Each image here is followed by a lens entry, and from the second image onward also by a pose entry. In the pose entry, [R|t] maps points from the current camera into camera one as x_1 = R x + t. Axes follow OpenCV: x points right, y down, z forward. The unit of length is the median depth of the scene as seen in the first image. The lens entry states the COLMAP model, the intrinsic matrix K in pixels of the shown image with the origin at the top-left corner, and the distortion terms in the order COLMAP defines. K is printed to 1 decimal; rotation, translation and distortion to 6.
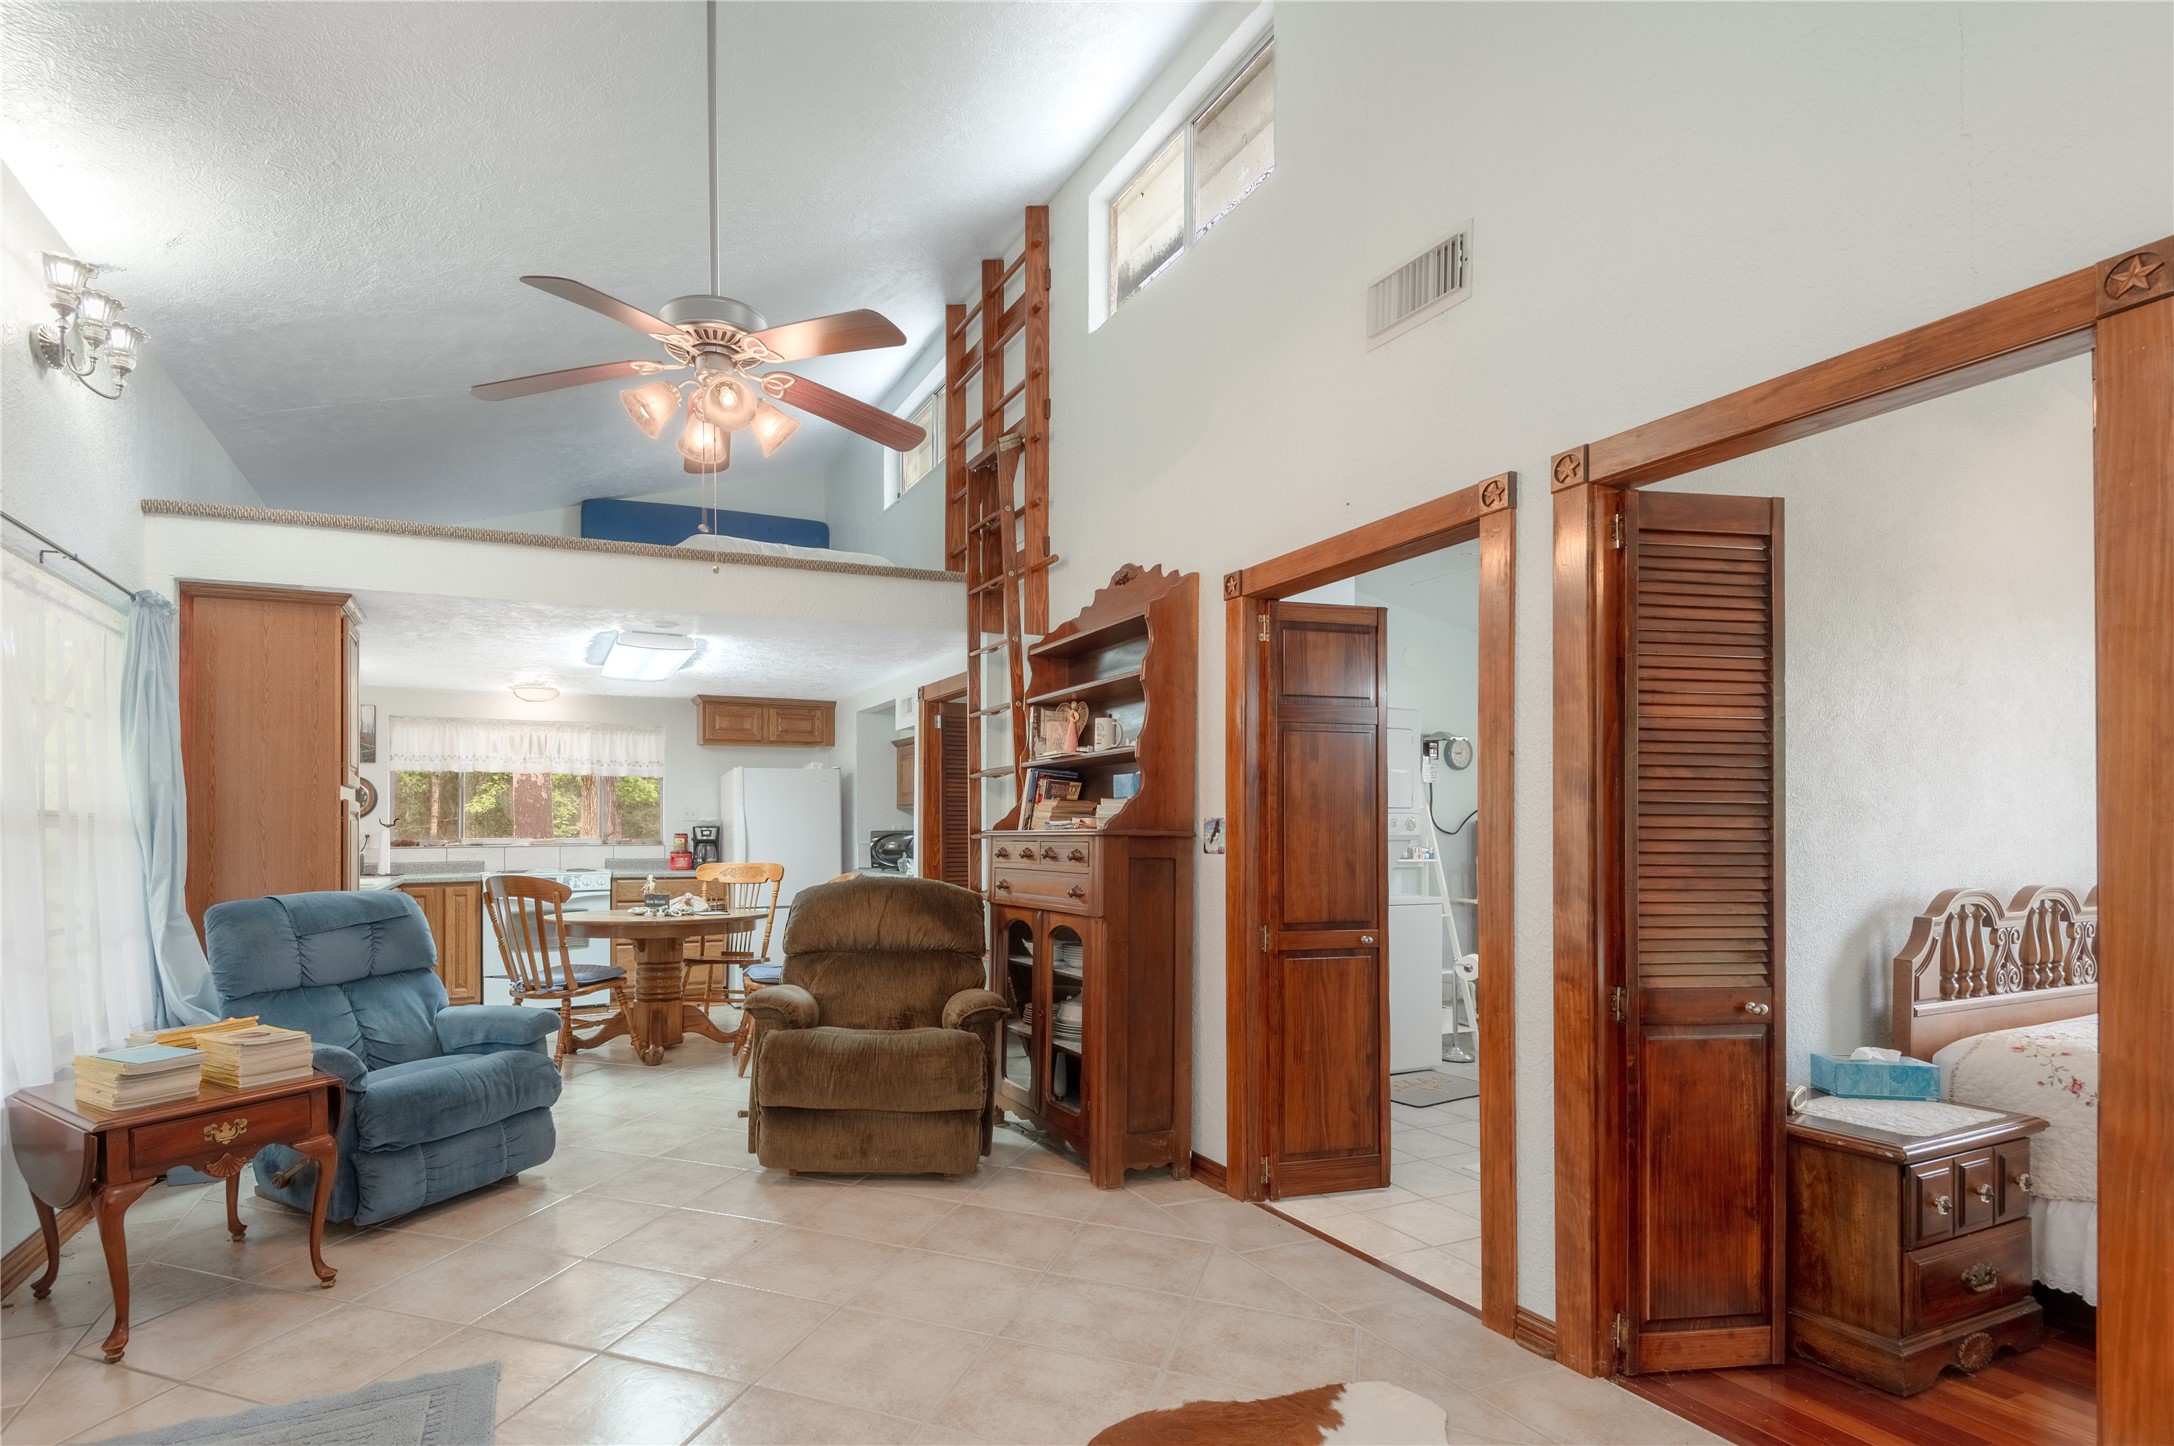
lens RADIAL K [[1003.4, 0, 976.0], [0, 1003.4, 811.2], [0, 0, 1]] dist [0.021365, -0.015995]
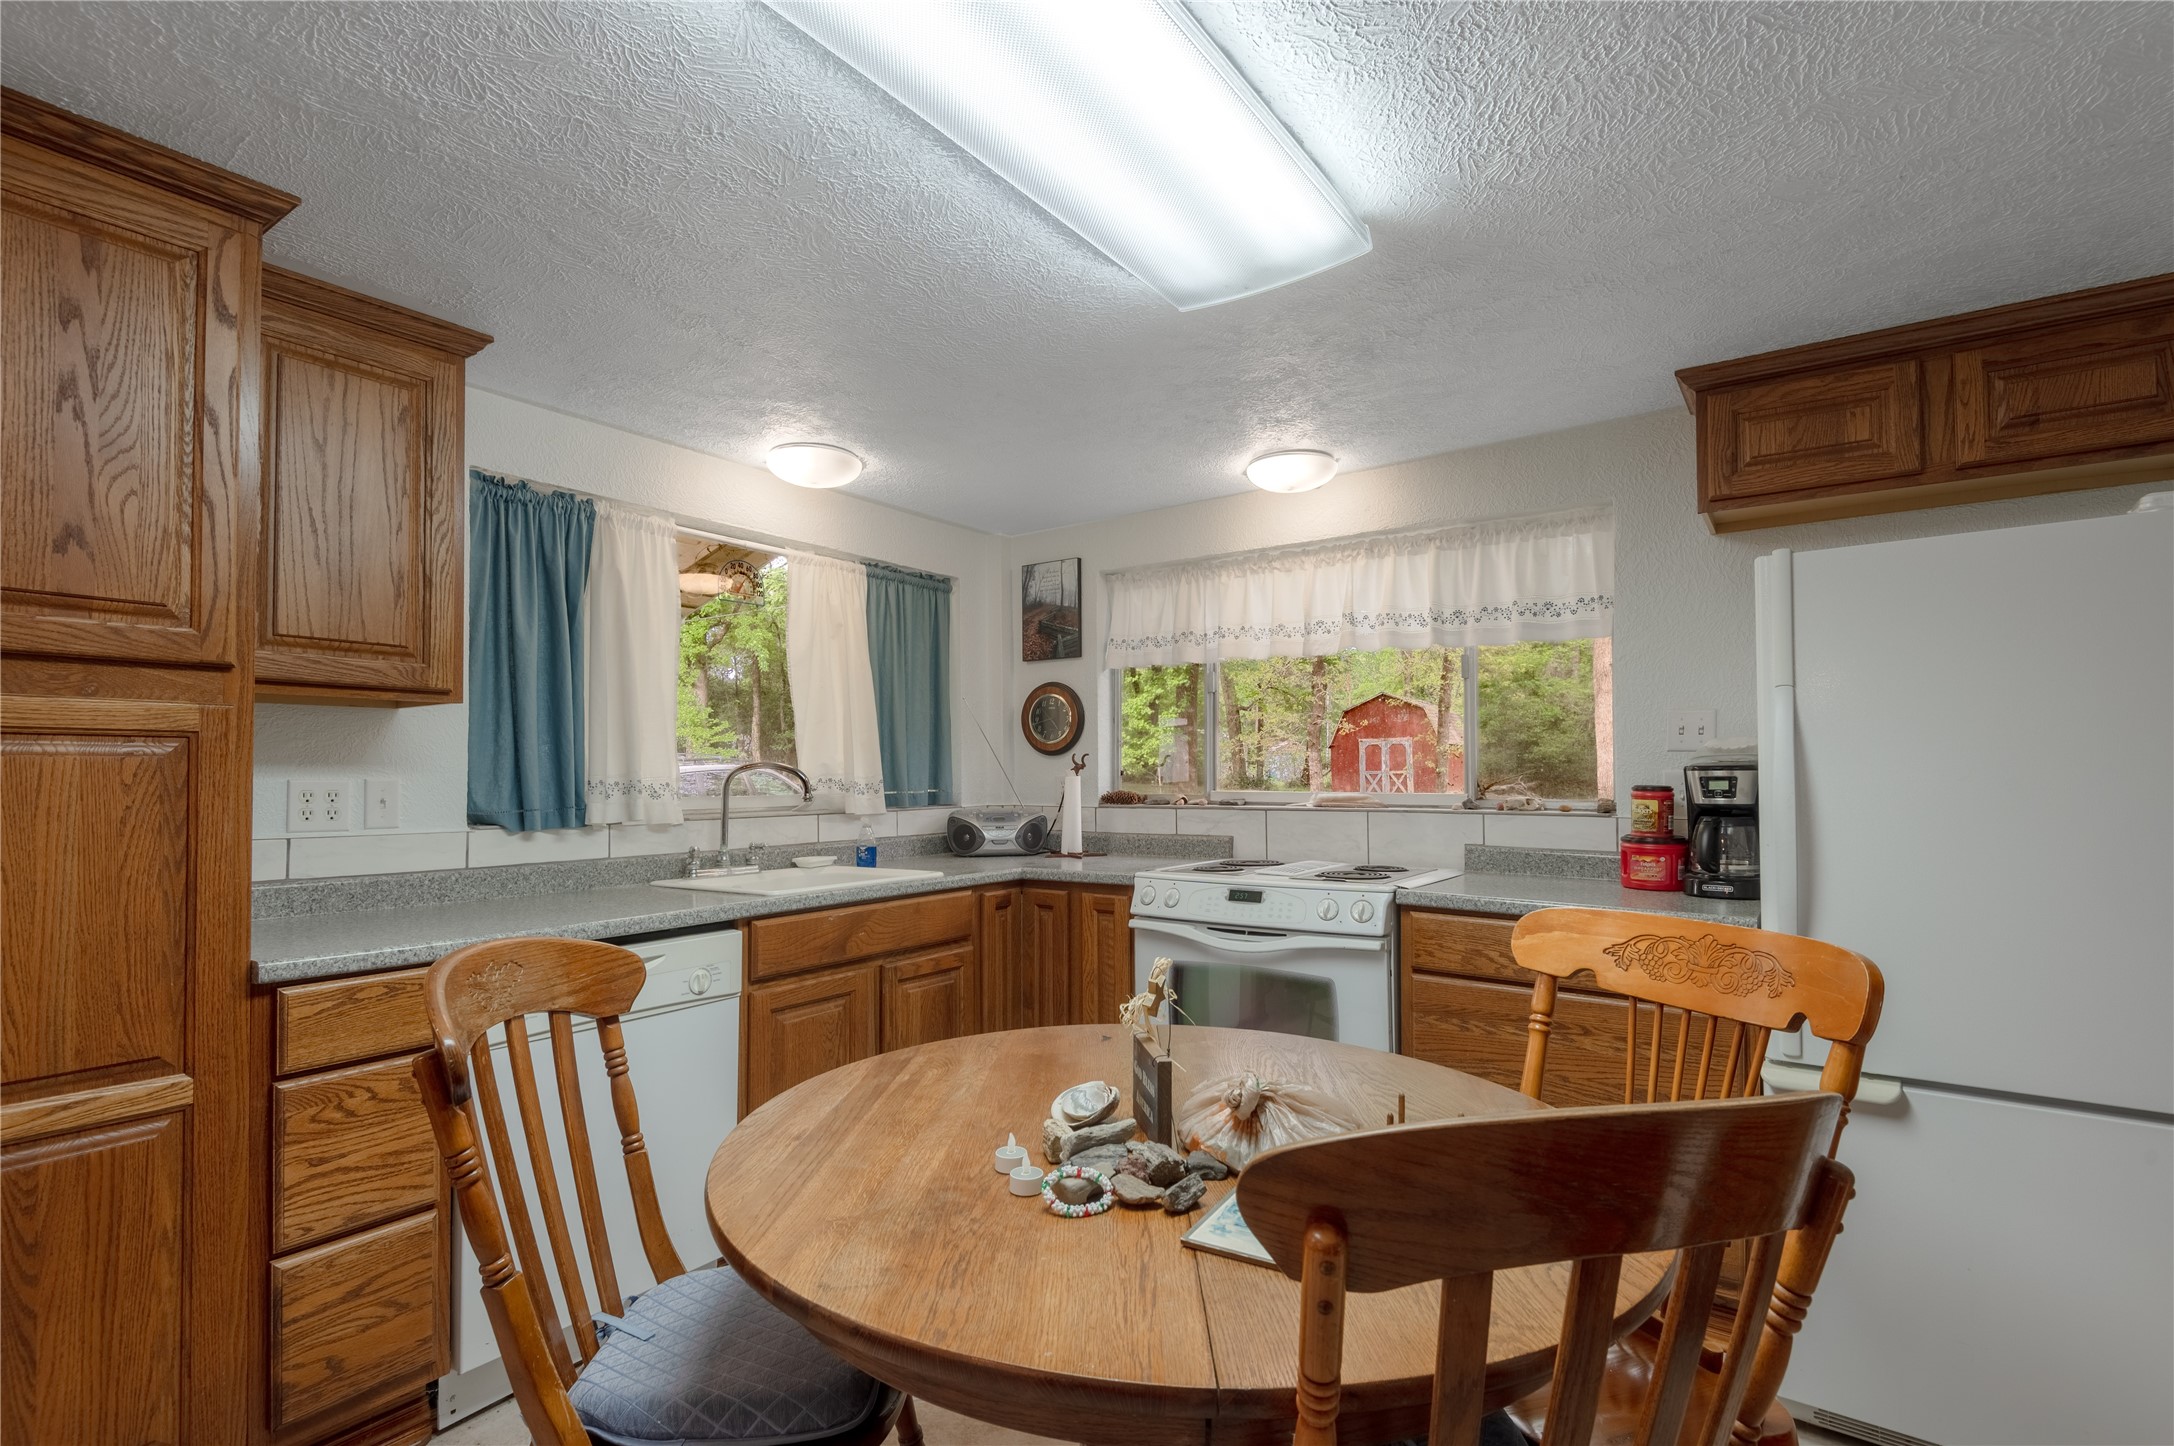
lens RADIAL K [[1003.4, 0, 1095.3], [0, 1003.4, 757.1], [0, 0, 1]] dist [0.021365, -0.015995]
pose [[0.511140, -0.012487, -0.859407, -0.167954], [0.017635, 0.999836, -0.004039, 0.018771], [0.859317, -0.013091, 0.511277, 1.225991]]
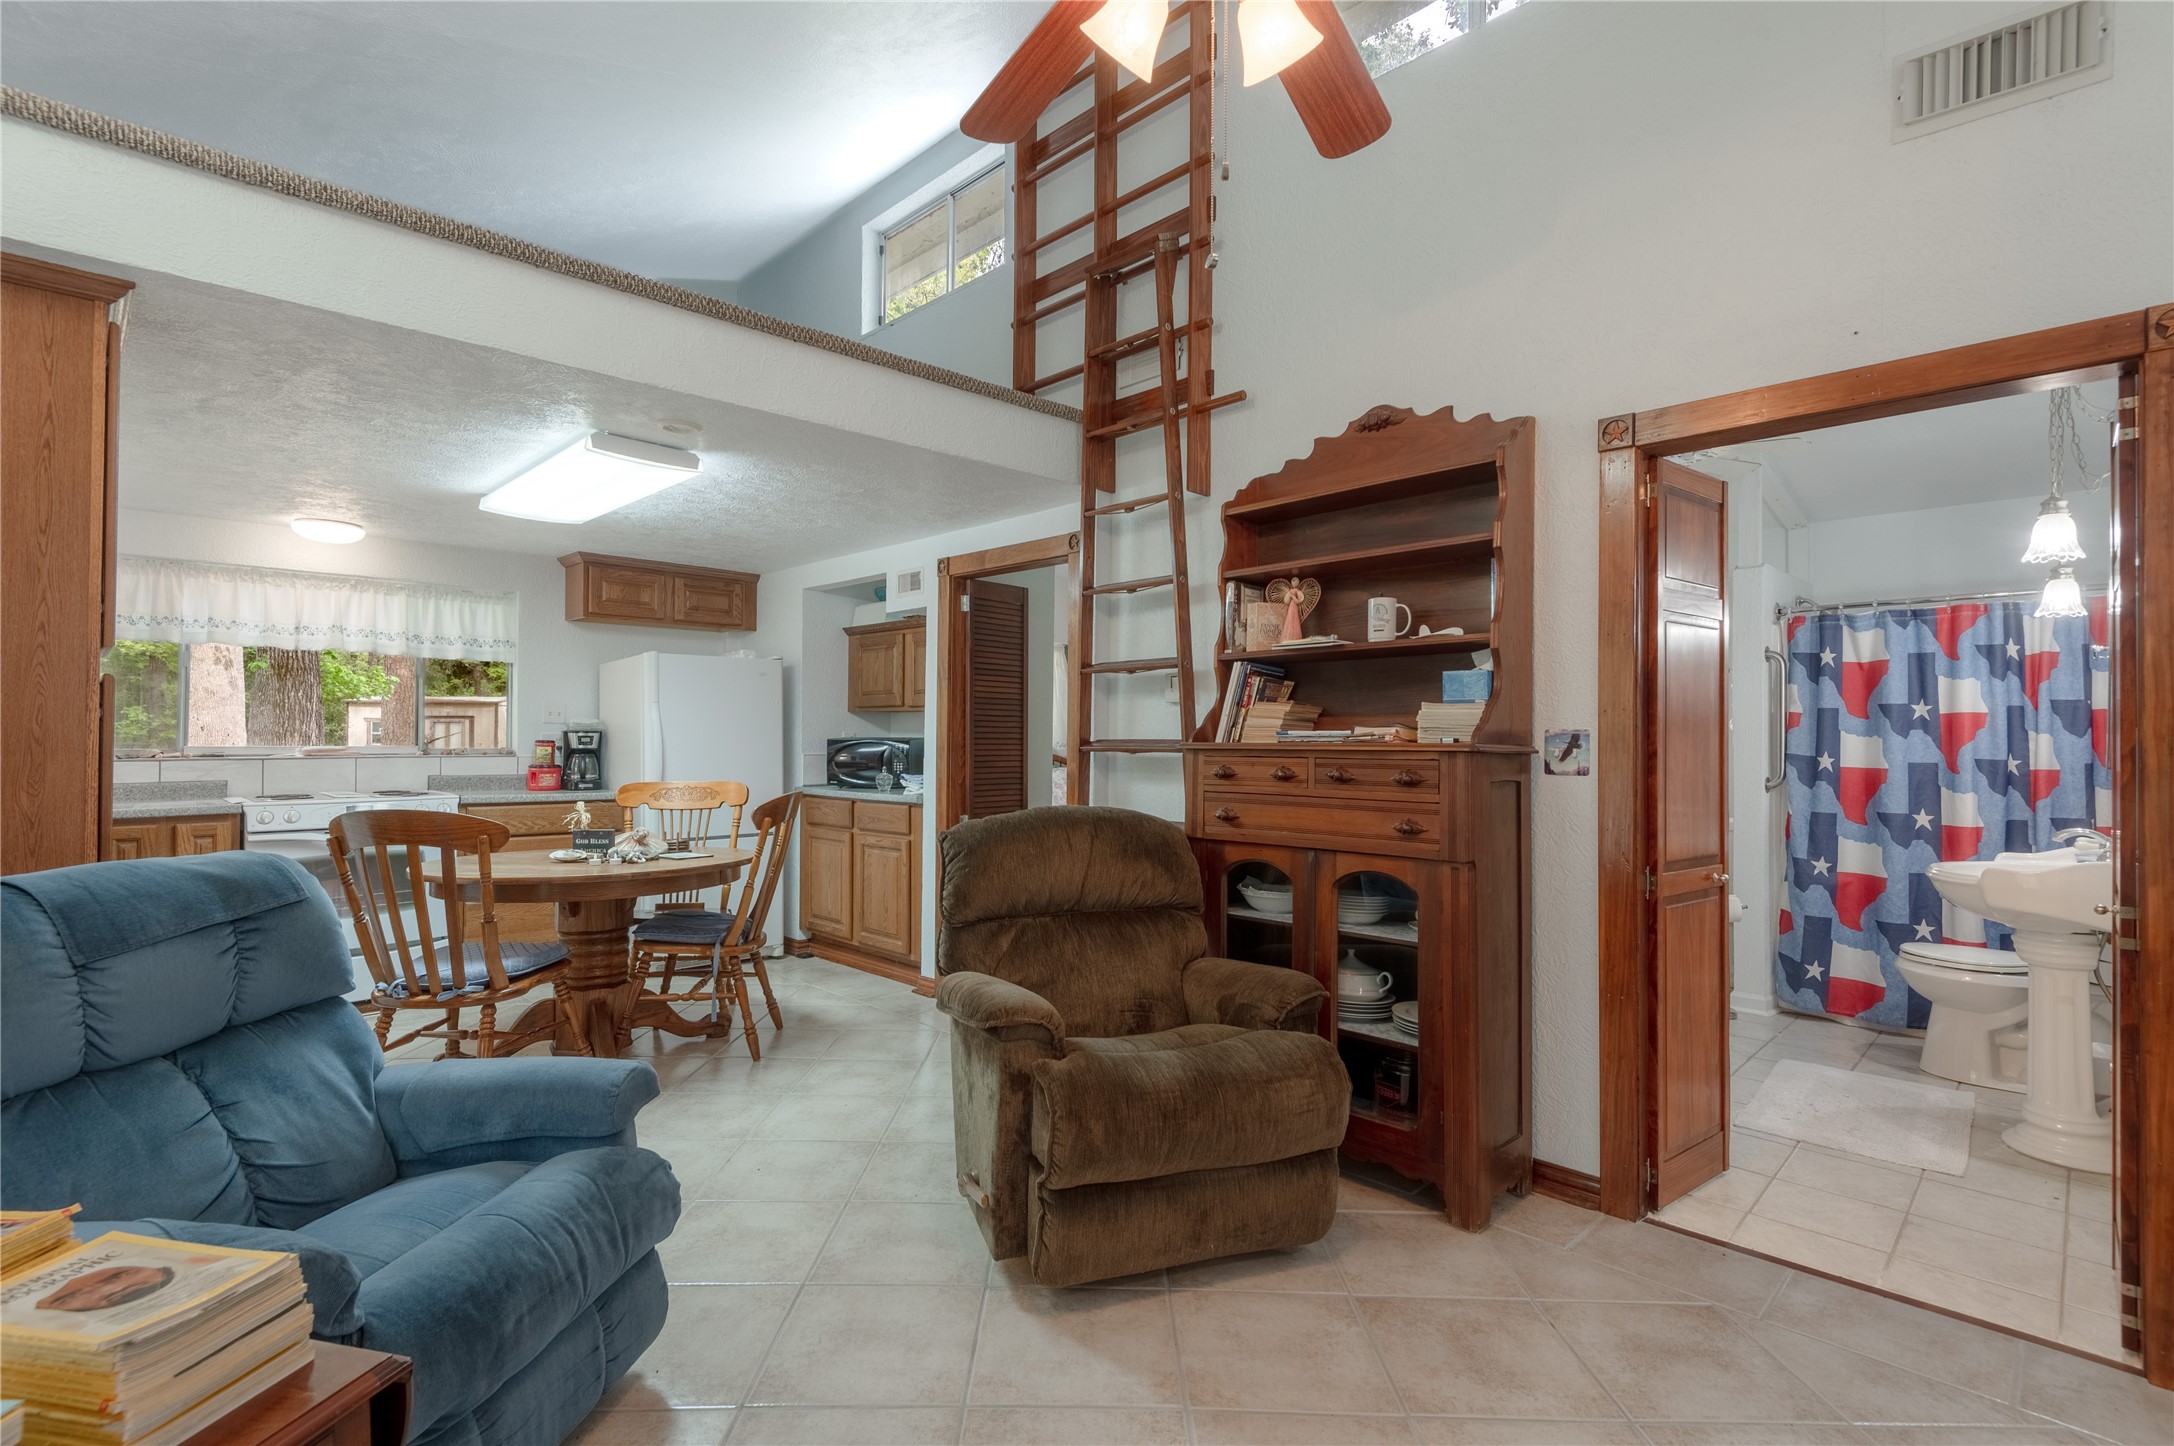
lens RADIAL K [[1003.4, 0, 1088.6], [0, 1003.4, 716.8], [0, 0, 1]] dist [0.021365, -0.015995]
pose [[0.938144, 0.013790, 0.345972, -0.338033], [-0.013718, 0.999902, -0.002657, 0.003046], [-0.345975, -0.002254, 0.938241, 0.339805]]
